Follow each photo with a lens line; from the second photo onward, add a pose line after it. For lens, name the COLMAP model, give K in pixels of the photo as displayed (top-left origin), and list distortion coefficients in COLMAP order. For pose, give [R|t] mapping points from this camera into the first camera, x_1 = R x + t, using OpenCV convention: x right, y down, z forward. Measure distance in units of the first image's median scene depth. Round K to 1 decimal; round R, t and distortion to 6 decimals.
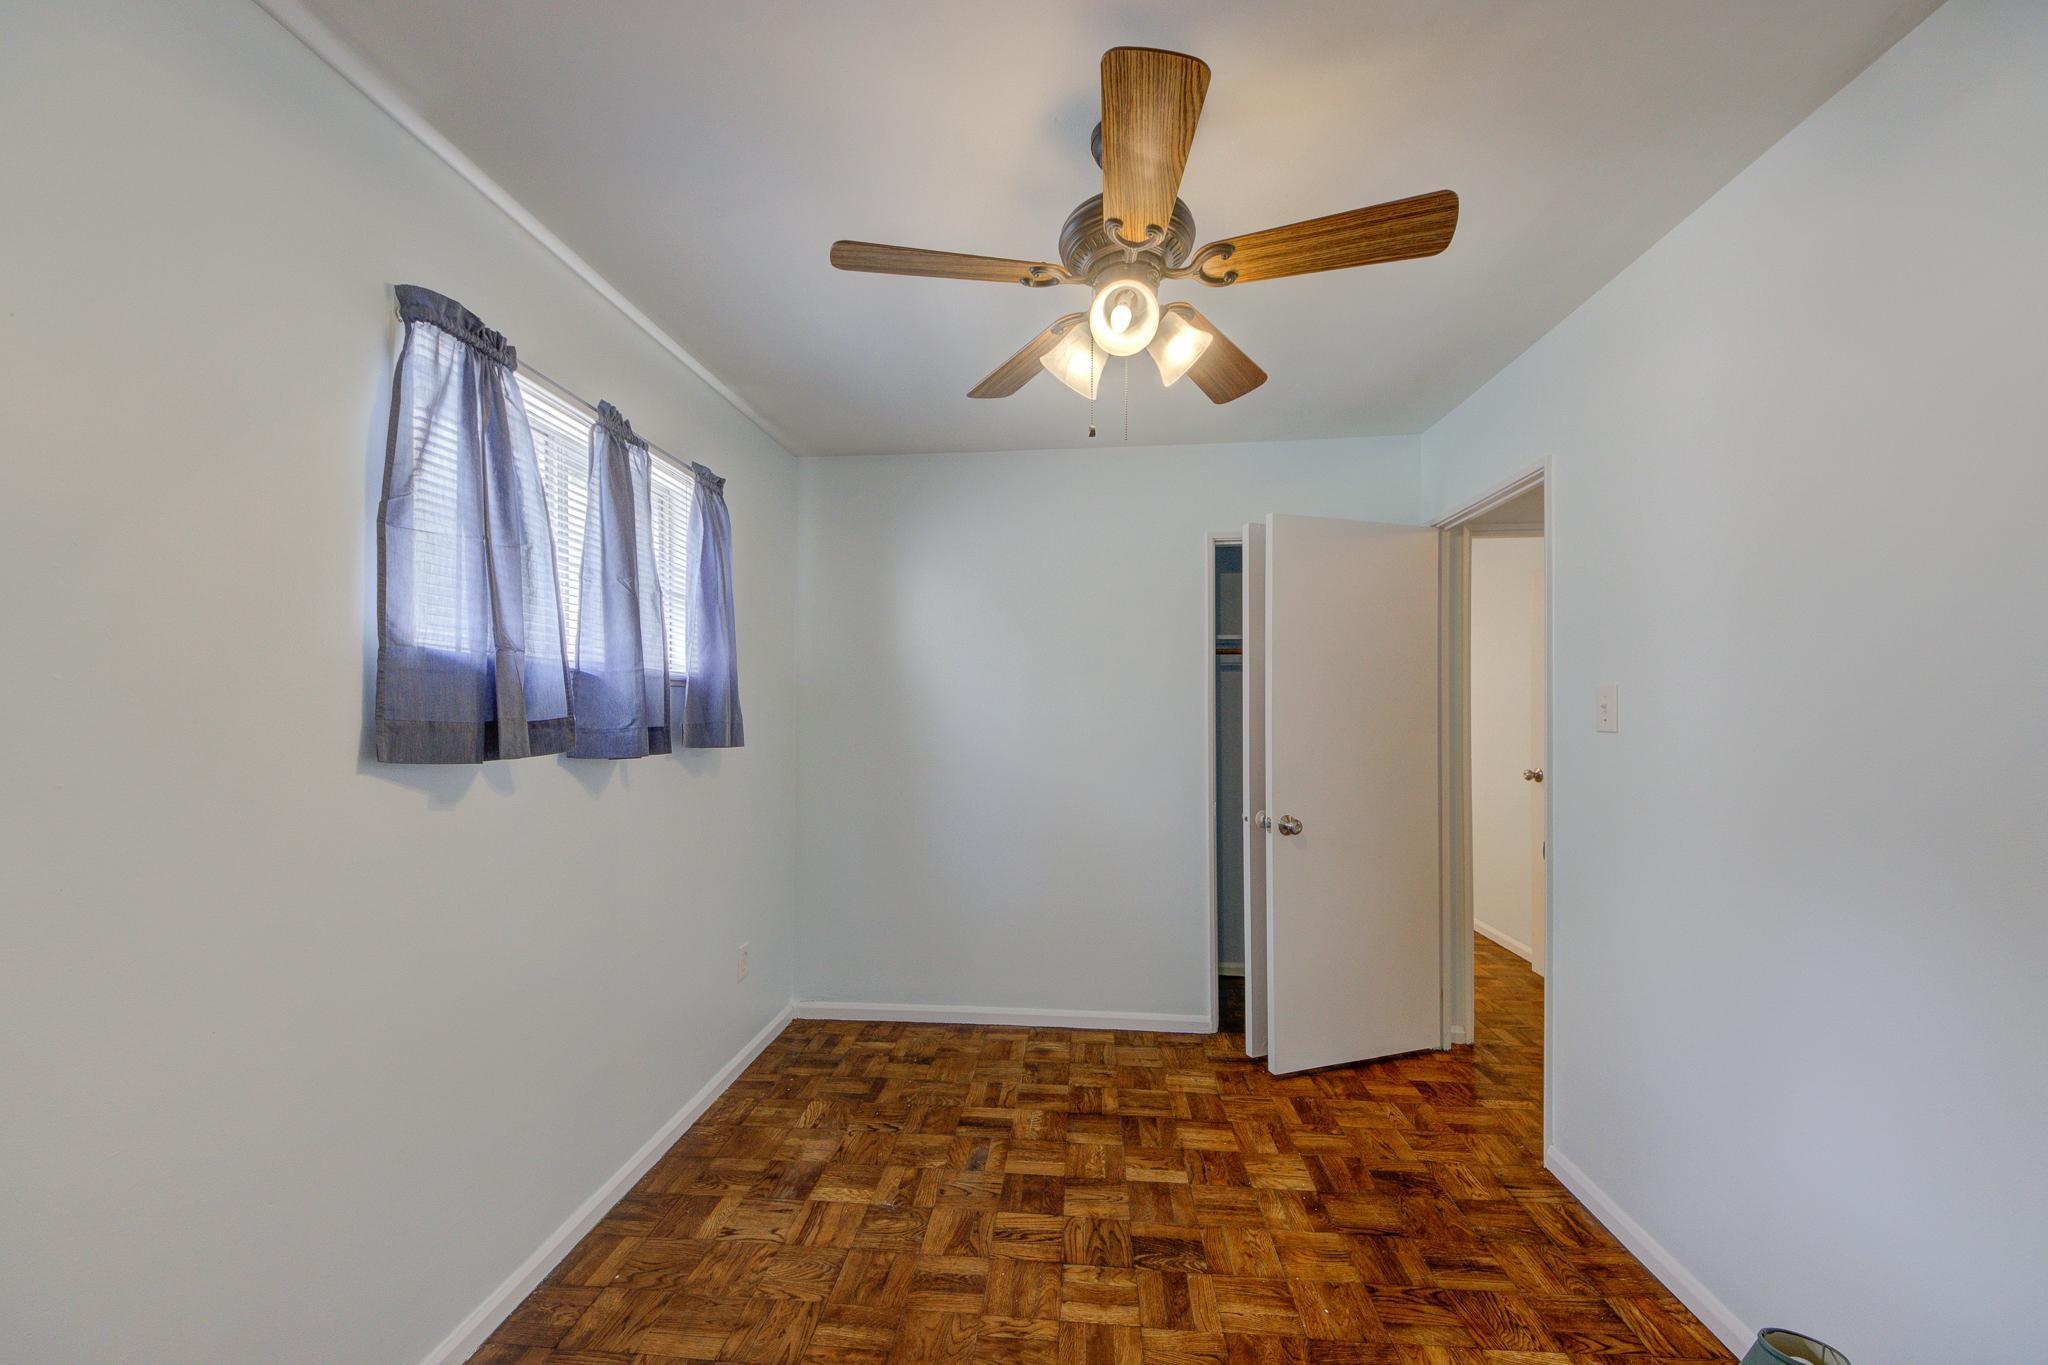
lens RADIAL K [[766.3, 0, 1017.7], [0, 766.3, 700.2], [0, 0, 1]] dist [0.015122, -0.012176]
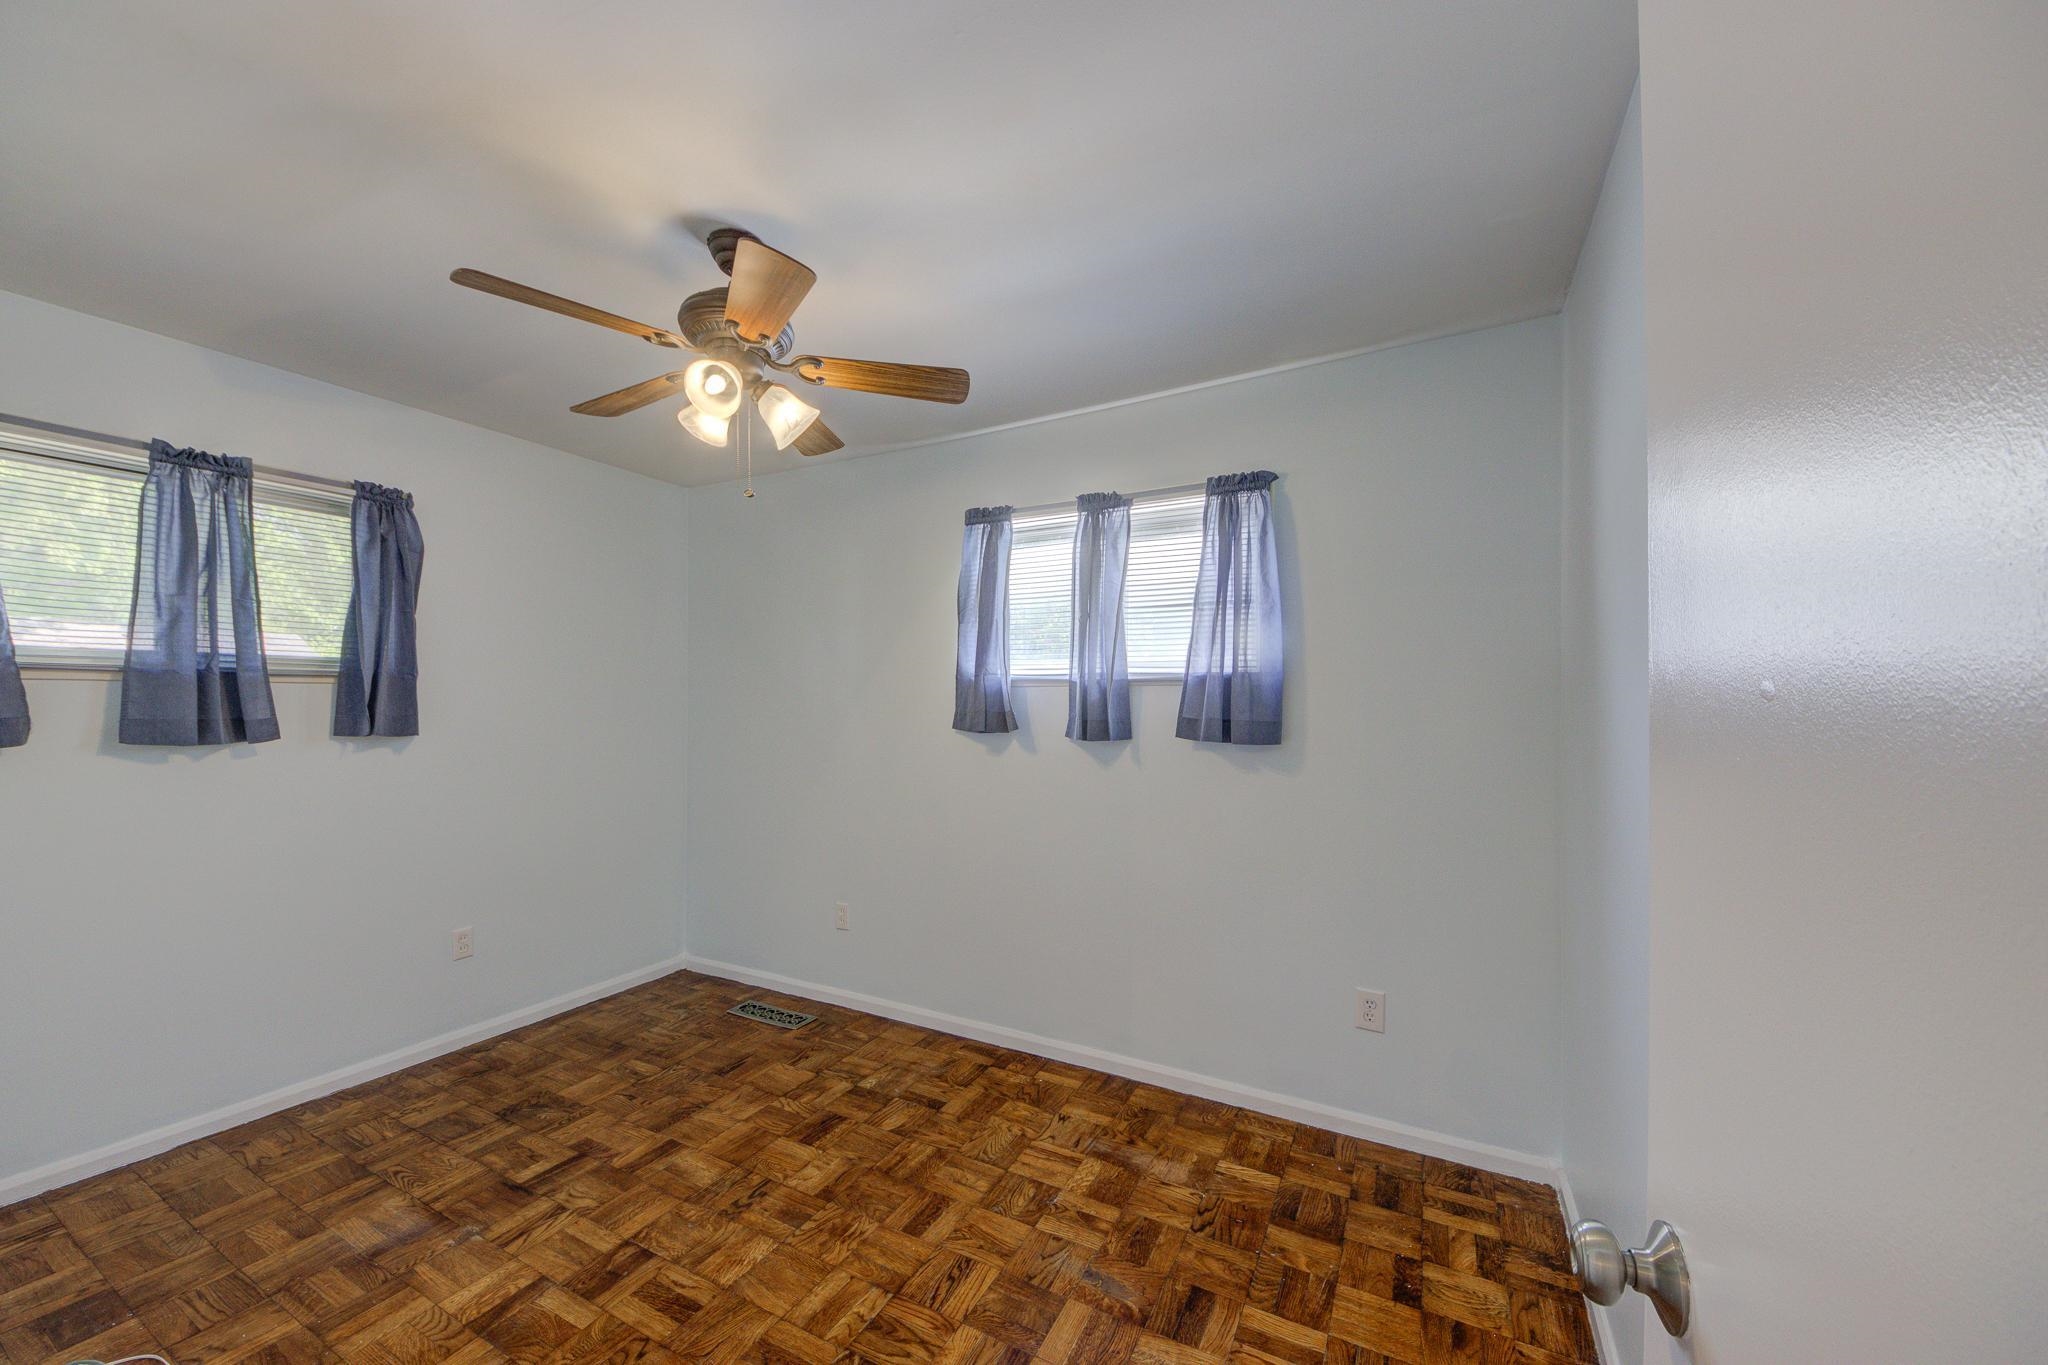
lens RADIAL K [[766.3, 0, 1023.1], [0, 766.3, 685.4], [0, 0, 1]] dist [0.015122, -0.012176]
pose [[-0.377011, -0.016393, -0.926064, 0.822136], [0.005751, 0.999783, -0.020040, -0.002755], [0.926191, -0.012881, -0.376834, 1.392381]]
